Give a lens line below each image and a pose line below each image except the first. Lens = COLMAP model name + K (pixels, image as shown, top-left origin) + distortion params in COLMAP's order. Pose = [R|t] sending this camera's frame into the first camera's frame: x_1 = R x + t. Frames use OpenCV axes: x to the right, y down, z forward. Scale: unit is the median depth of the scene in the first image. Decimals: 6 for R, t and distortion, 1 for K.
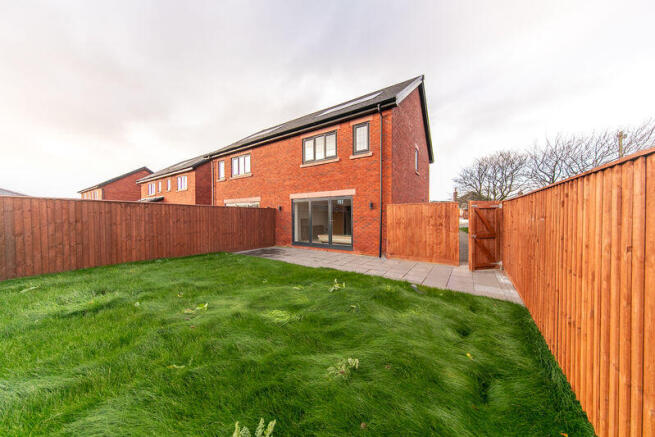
lens RADIAL K [[215.1, 0, 327.5], [0, 215.1, 218.5], [0, 0, 1]] dist [0.000381, 0.000009]
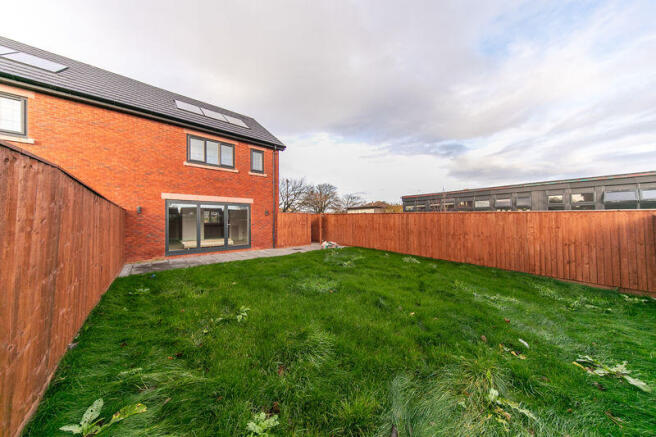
lens RADIAL K [[215.4, 0, 328.0], [0, 215.4, 218.5], [0, 0, 1]] dist [0.000381, 0.000009]
pose [[0.234500, 0.007930, 0.972084, -0.837794], [0.014200, 0.999832, -0.011582, -0.000330], [-0.972012, 0.016520, 0.234348, 0.228156]]
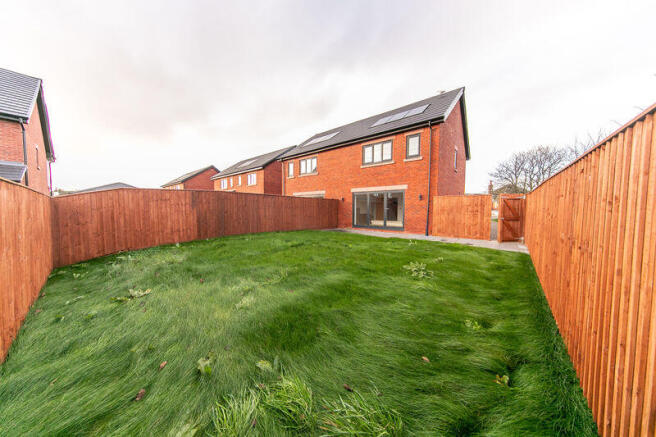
lens RADIAL K [[207.1, 0, 328.0], [0, 207.1, 218.5], [0, 0, 1]] dist [0.000673, 0.000027]
pose [[0.991962, 0.014192, -0.125739, -0.160079], [-0.009388, 0.999206, 0.038719, 0.021701], [0.126189, -0.037227, 0.991307, -0.278448]]
